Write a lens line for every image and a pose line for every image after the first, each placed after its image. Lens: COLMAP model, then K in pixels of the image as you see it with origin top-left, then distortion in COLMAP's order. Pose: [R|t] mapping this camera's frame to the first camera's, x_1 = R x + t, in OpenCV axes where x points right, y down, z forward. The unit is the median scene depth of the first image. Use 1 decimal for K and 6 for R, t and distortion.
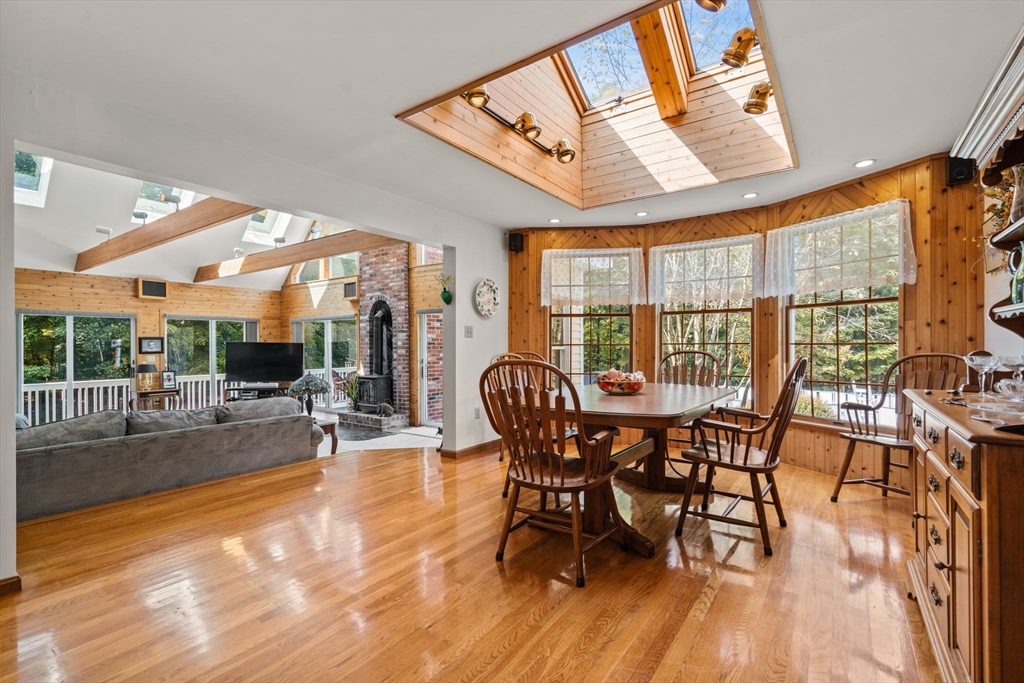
lens RADIAL K [[472.3, 0, 510.5], [0, 472.3, 344.9], [0, 0, 1]] dist [0.000325, -0.000171]
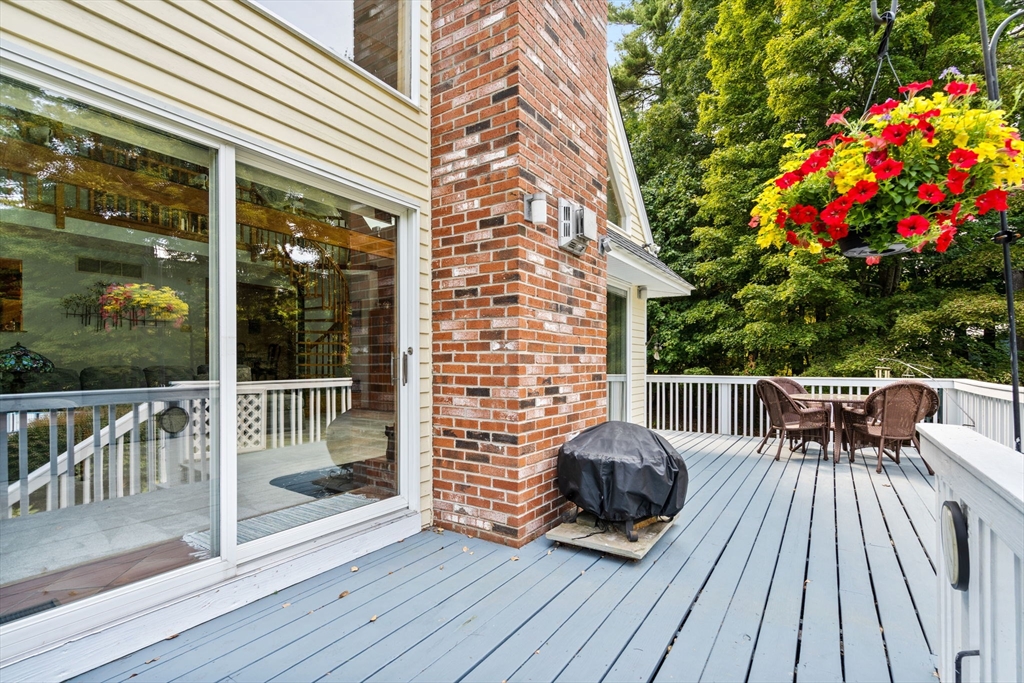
lens RADIAL K [[472.3, 0, 512.5], [0, 472.3, 349.5], [0, 0, 1]] dist [0.000325, -0.000171]
pose [[0.026527, -0.008418, -0.999613, 0.190083], [0.003332, 0.999960, -0.008333, 0.043019], [0.999643, -0.003110, 0.026553, 1.010375]]
